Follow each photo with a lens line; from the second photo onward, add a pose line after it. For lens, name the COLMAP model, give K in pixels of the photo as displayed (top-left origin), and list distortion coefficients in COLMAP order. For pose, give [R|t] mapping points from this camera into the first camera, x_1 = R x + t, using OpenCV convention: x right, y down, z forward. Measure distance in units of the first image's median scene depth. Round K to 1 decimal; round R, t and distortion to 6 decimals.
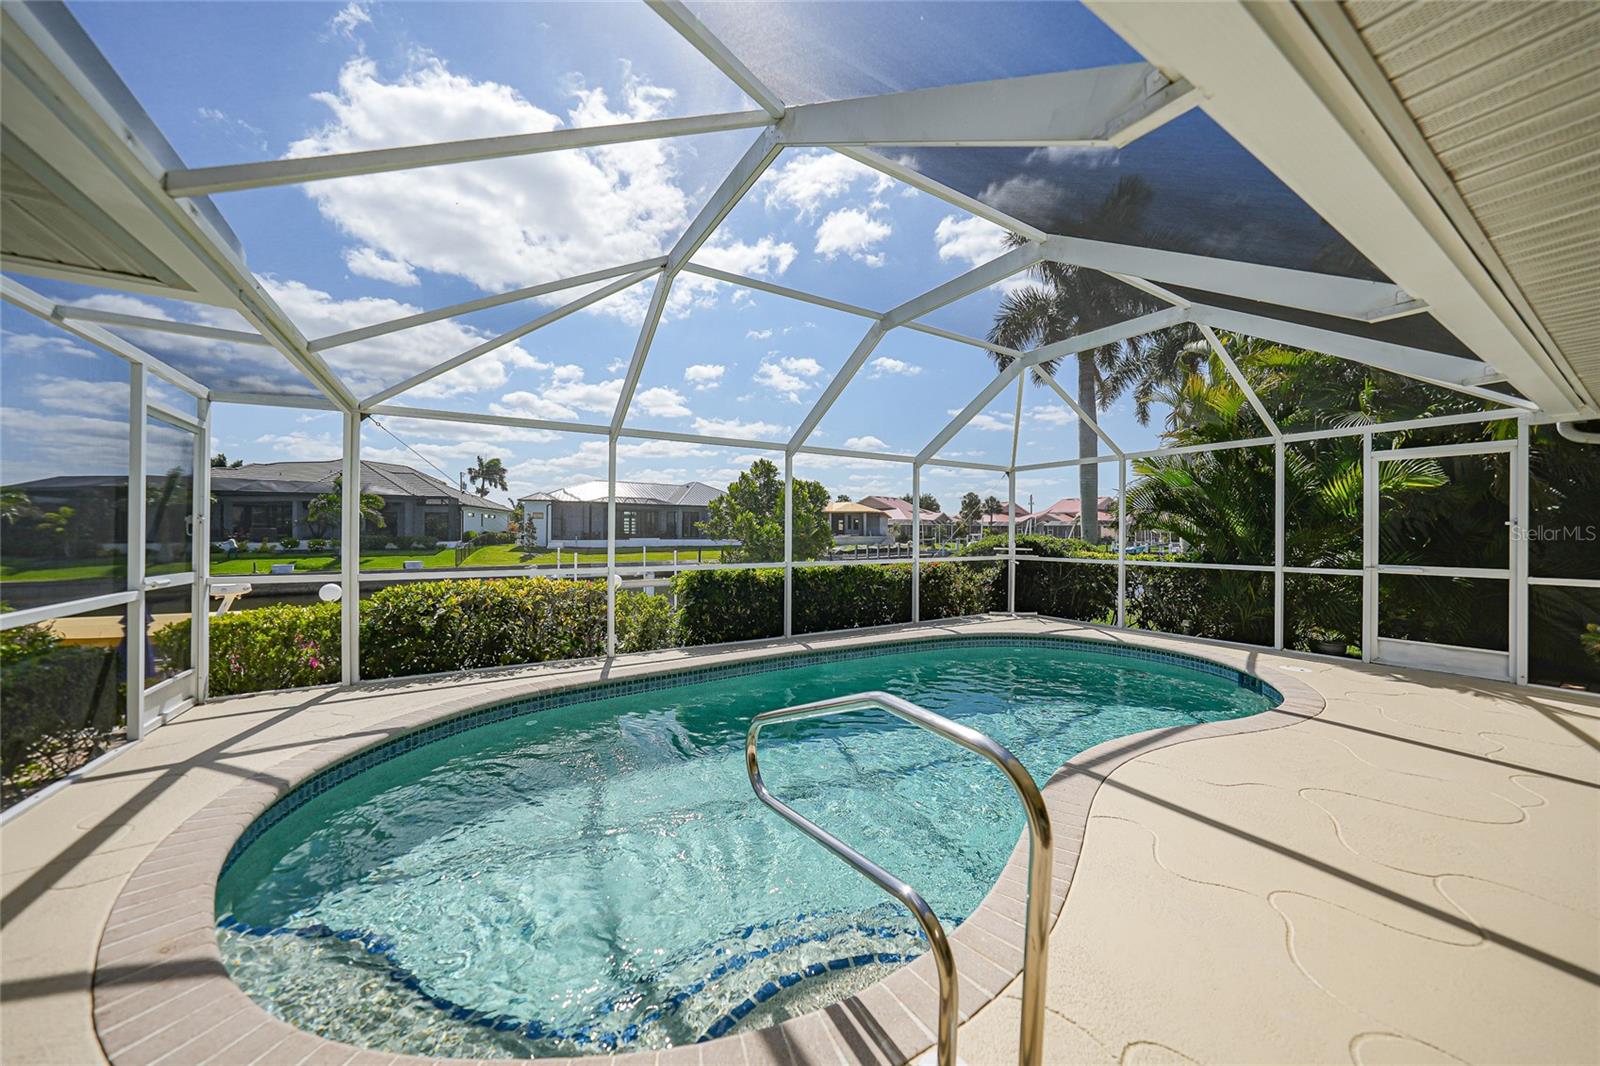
lens RADIAL K [[555.3, 0, 790.0], [0, 555.3, 536.7], [0, 0, 1]] dist [-0.015687, 0.002413]
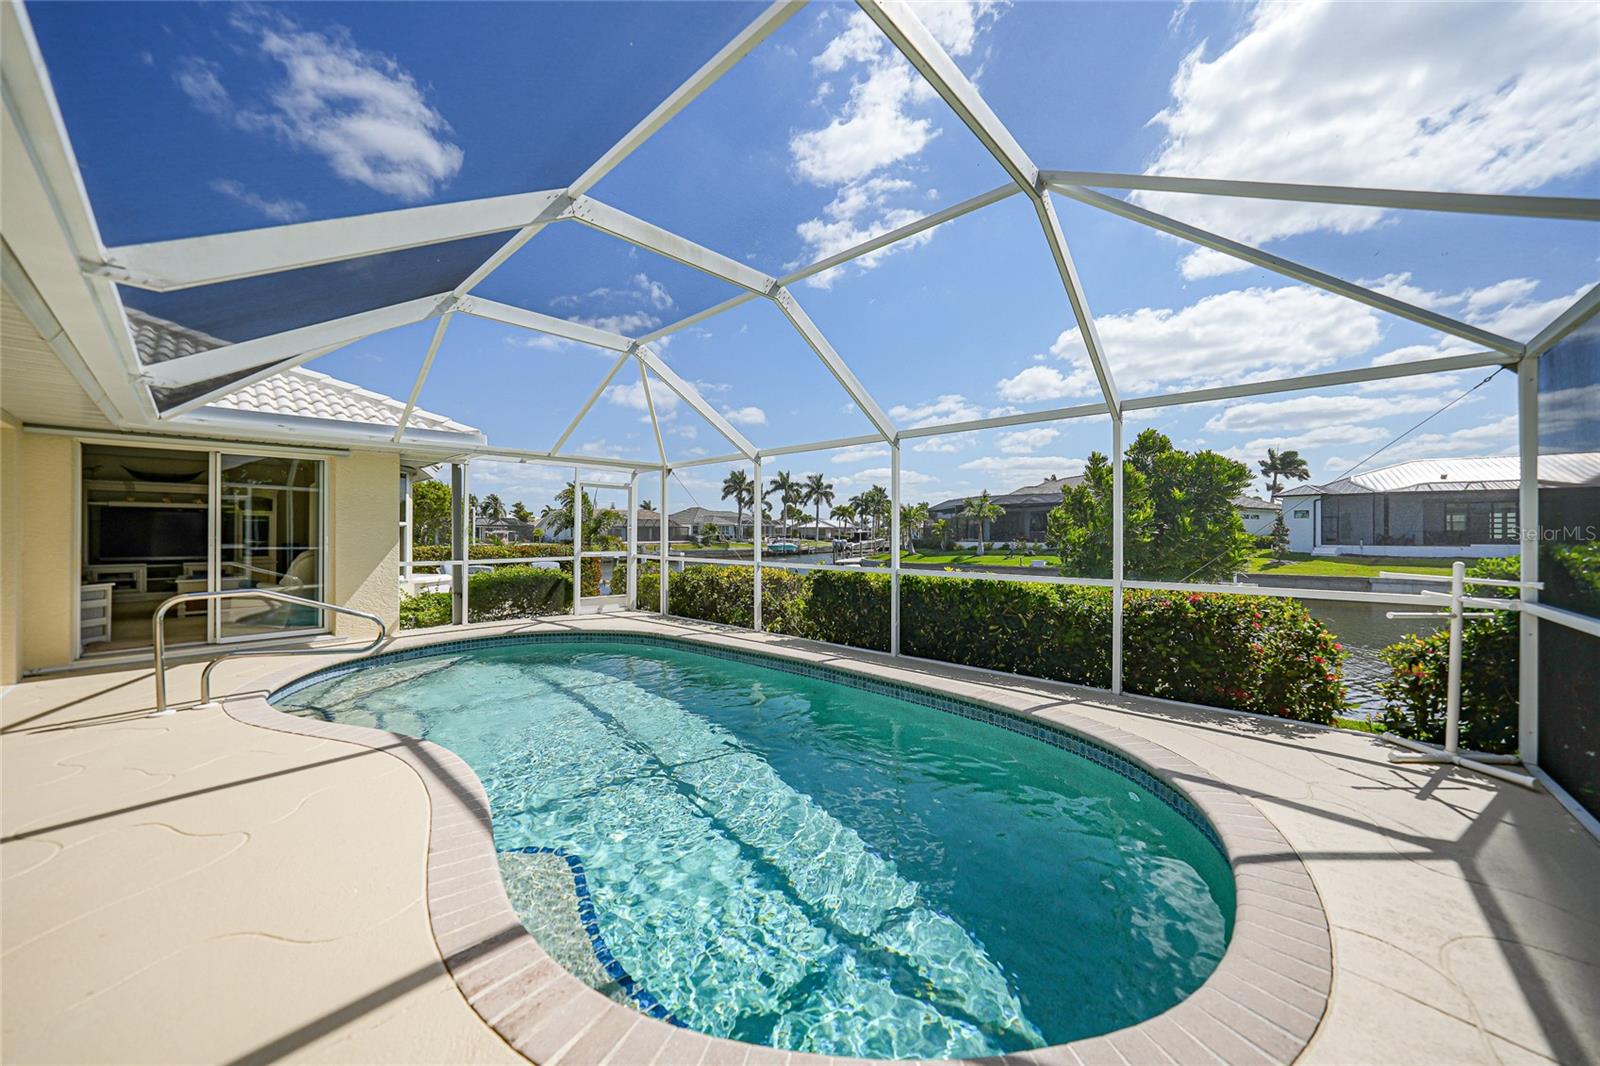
lens RADIAL K [[555.3, 0, 800.8], [0, 555.3, 535.9], [0, 0, 1]] dist [-0.015687, 0.002413]
pose [[0.294969, -0.000236, -0.955507, 0.879280], [-0.006573, 0.999976, -0.002276, -0.002088], [0.955484, 0.006952, 0.294960, 0.687077]]
